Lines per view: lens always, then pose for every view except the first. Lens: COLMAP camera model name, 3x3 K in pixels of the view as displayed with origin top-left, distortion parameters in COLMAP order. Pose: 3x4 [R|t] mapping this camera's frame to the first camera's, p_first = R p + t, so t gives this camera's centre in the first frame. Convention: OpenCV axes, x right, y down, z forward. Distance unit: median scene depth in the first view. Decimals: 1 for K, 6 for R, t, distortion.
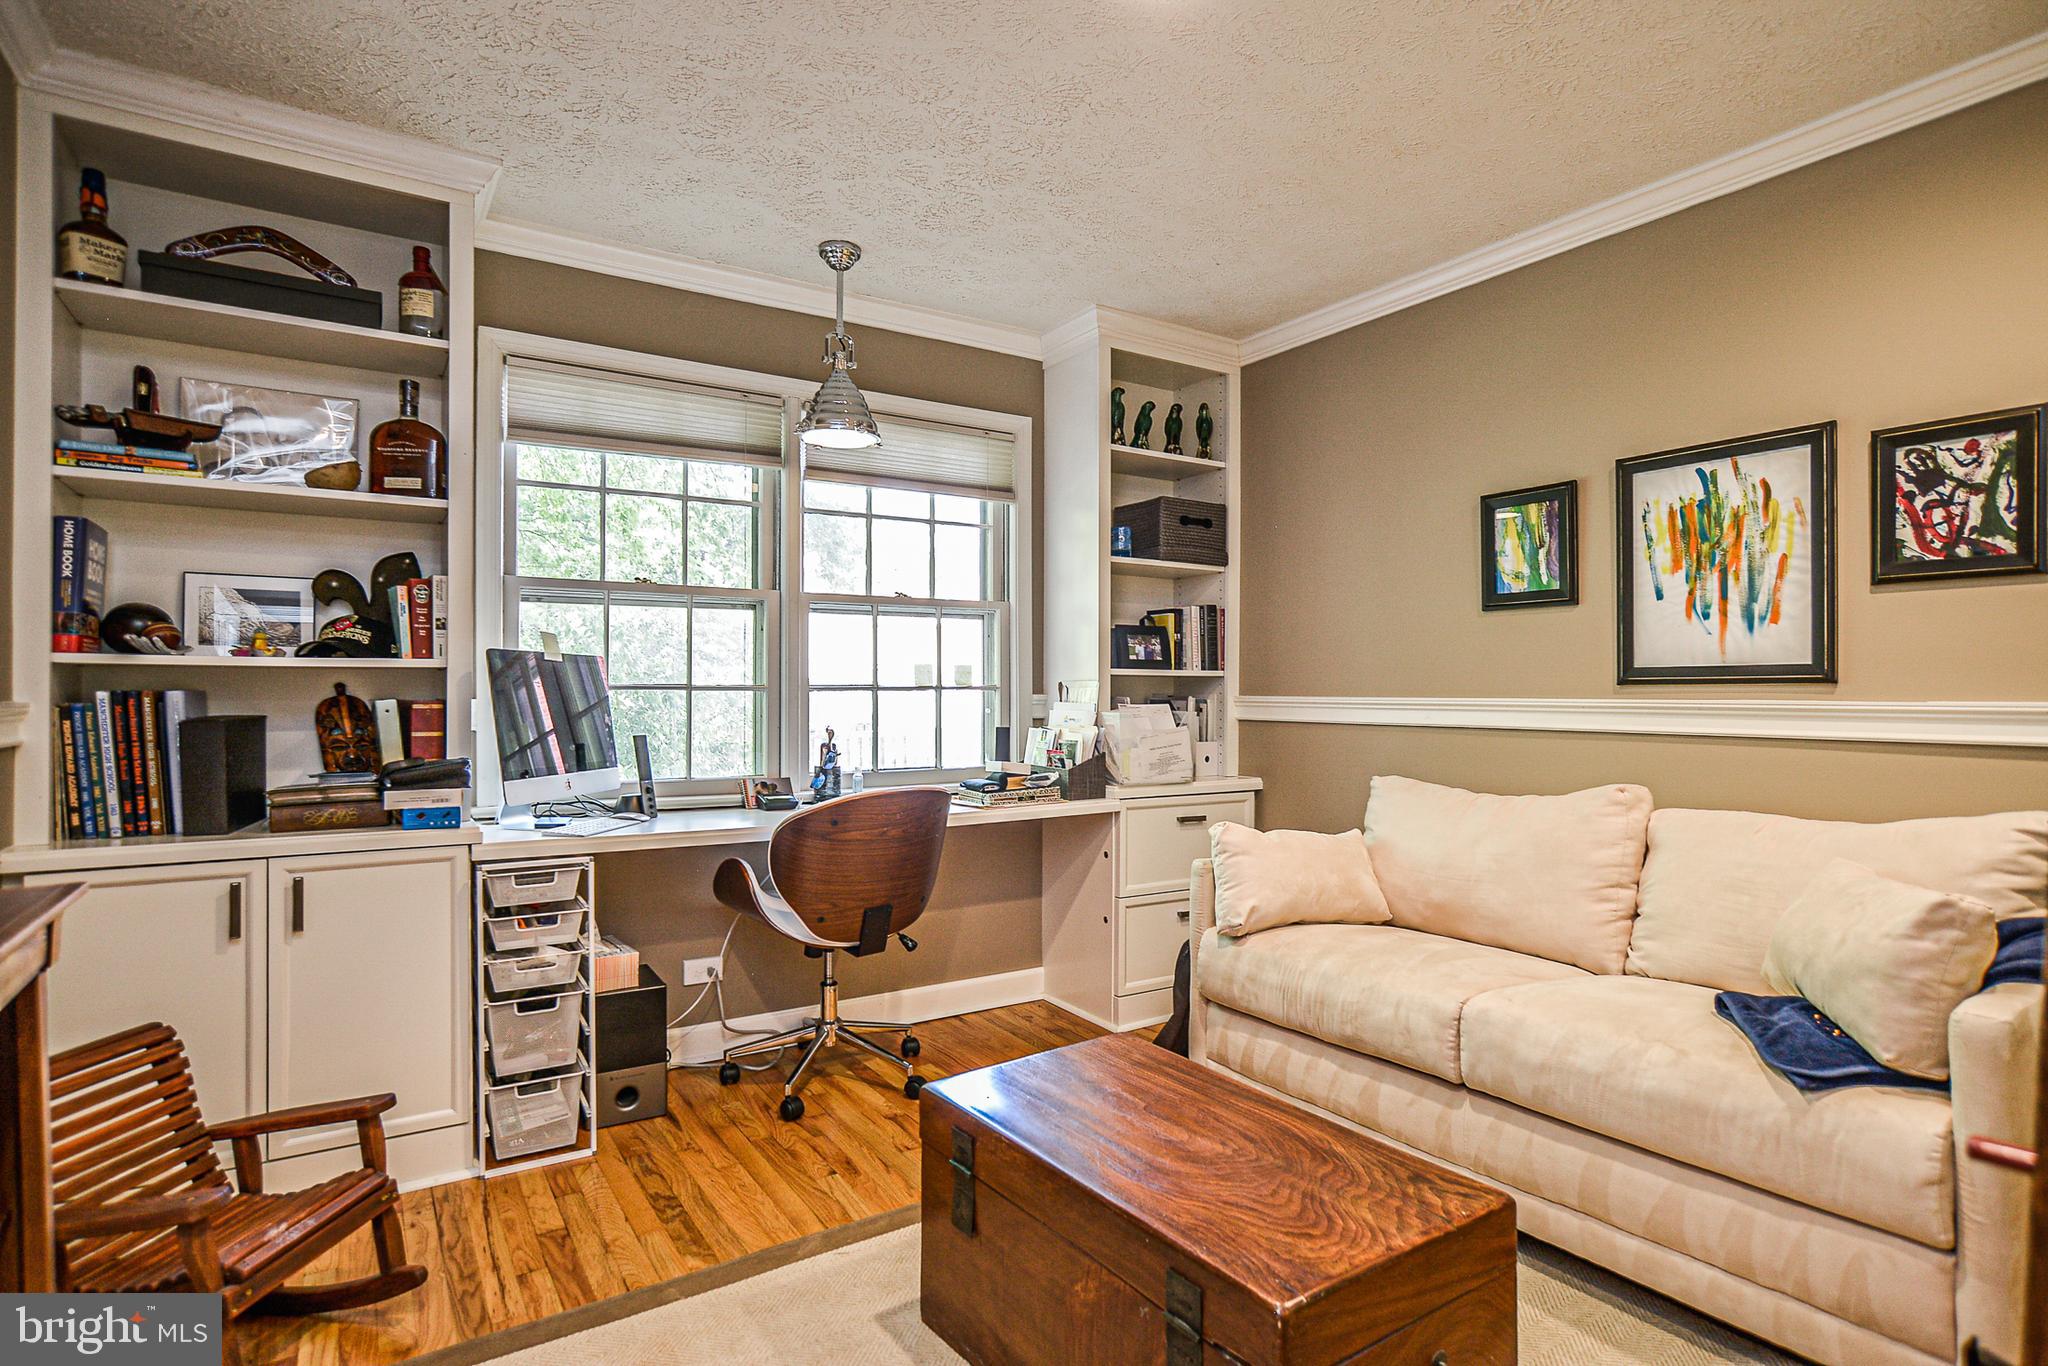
lens RADIAL K [[1130.2, 0, 1031.3], [0, 1130.2, 690.9], [0, 0, 1]] dist [-0.023868, 0.006647]
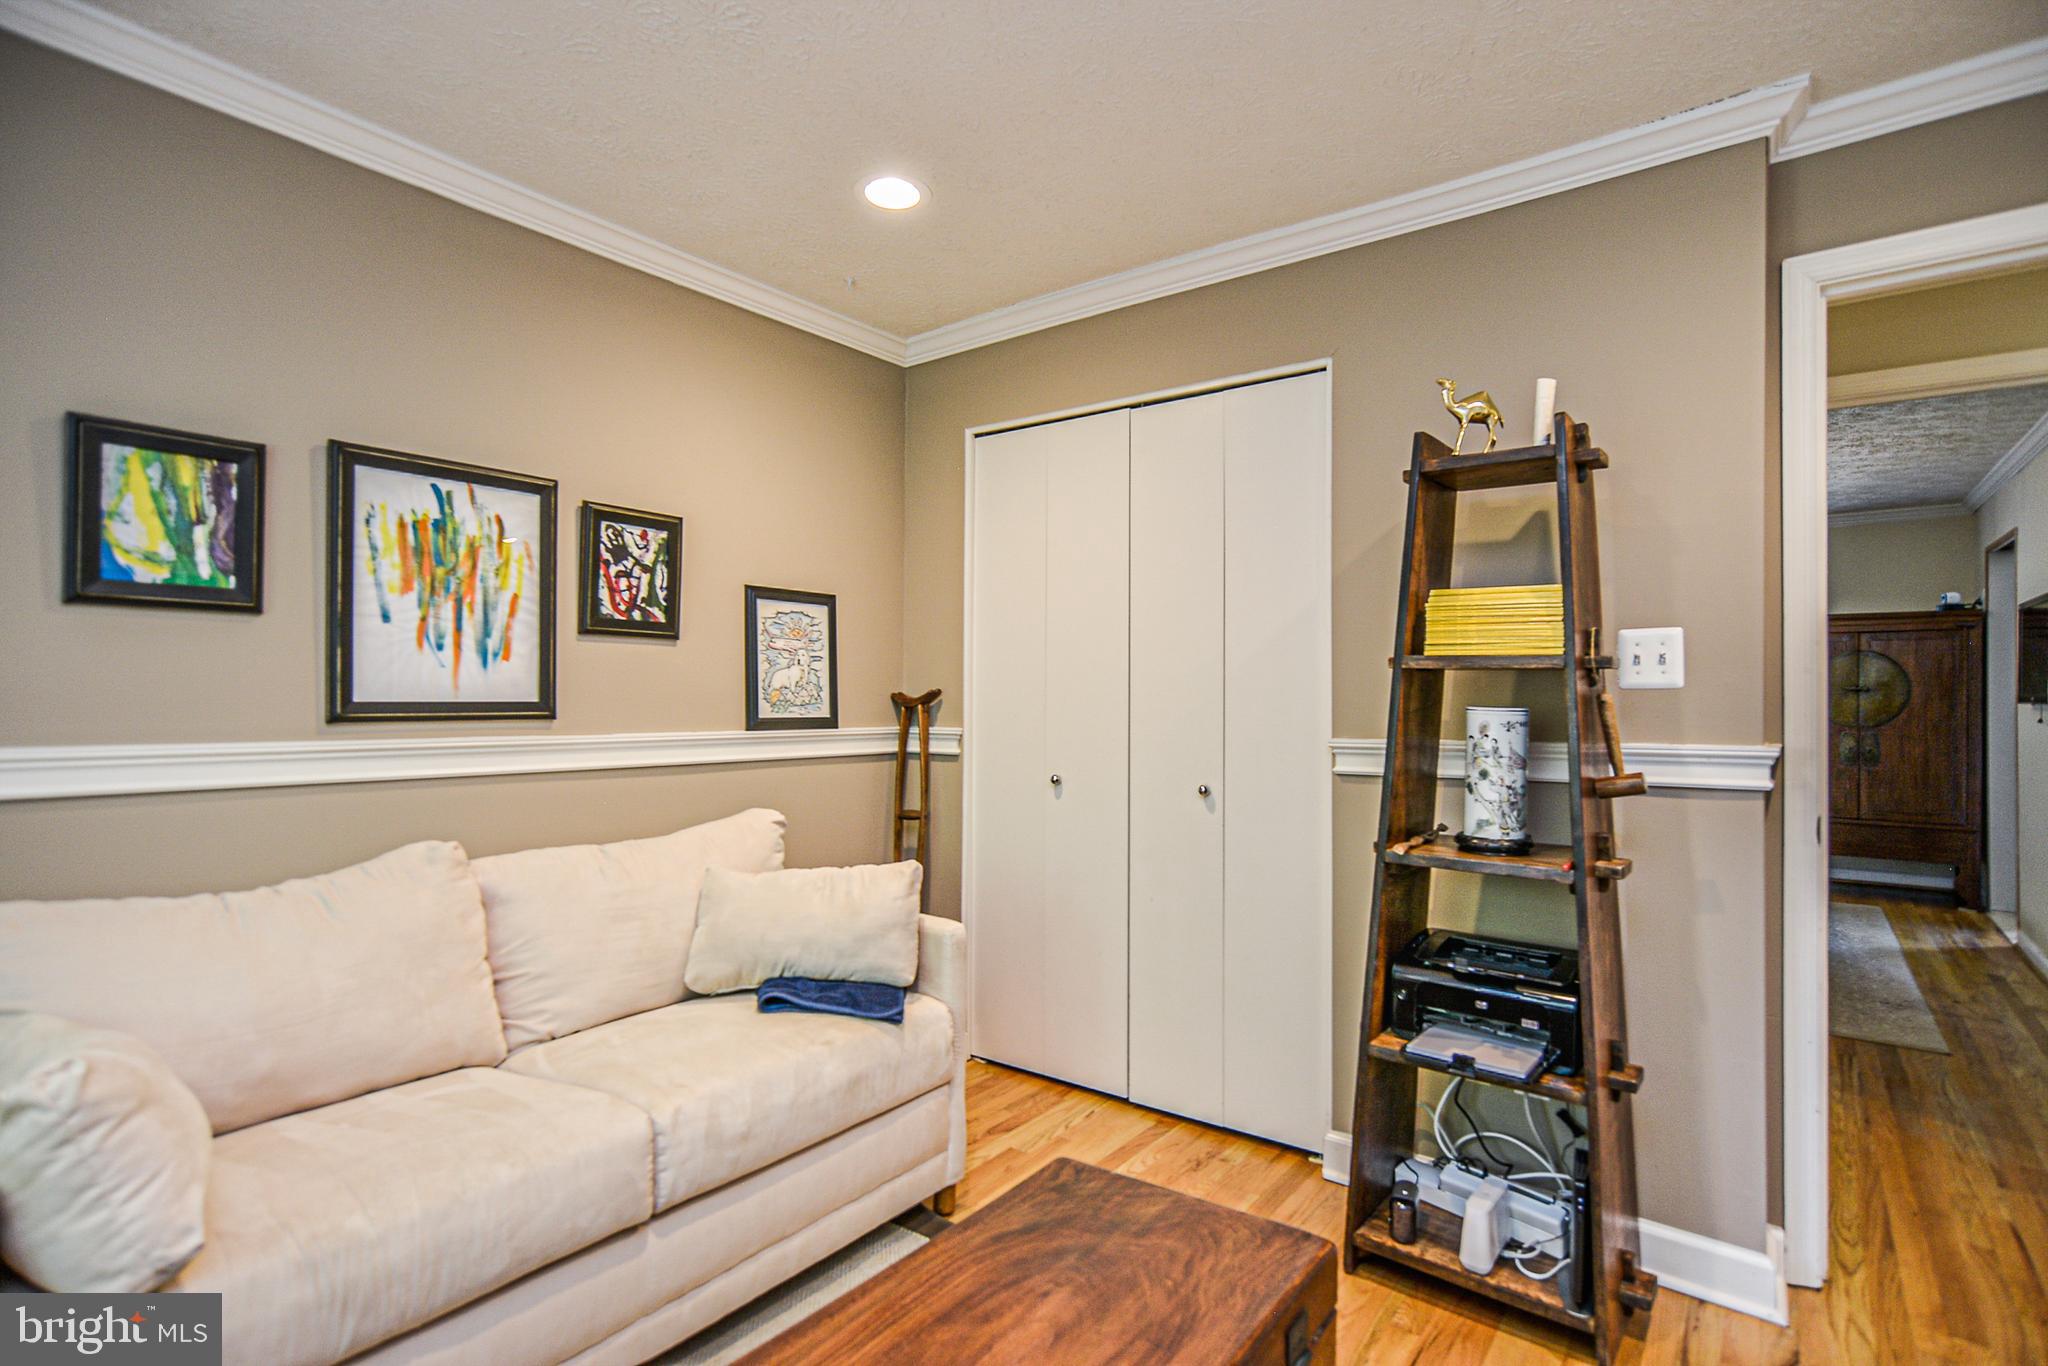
lens RADIAL K [[1031.7, 0, 1023.5], [0, 1031.7, 685.7], [0, 0, 1]] dist [-0.008665, 0.009171]
pose [[-0.366795, 0.009346, 0.930255, -0.375599], [-0.008636, 0.999872, -0.013451, -0.028852], [-0.930262, -0.012968, -0.366667, 0.903804]]
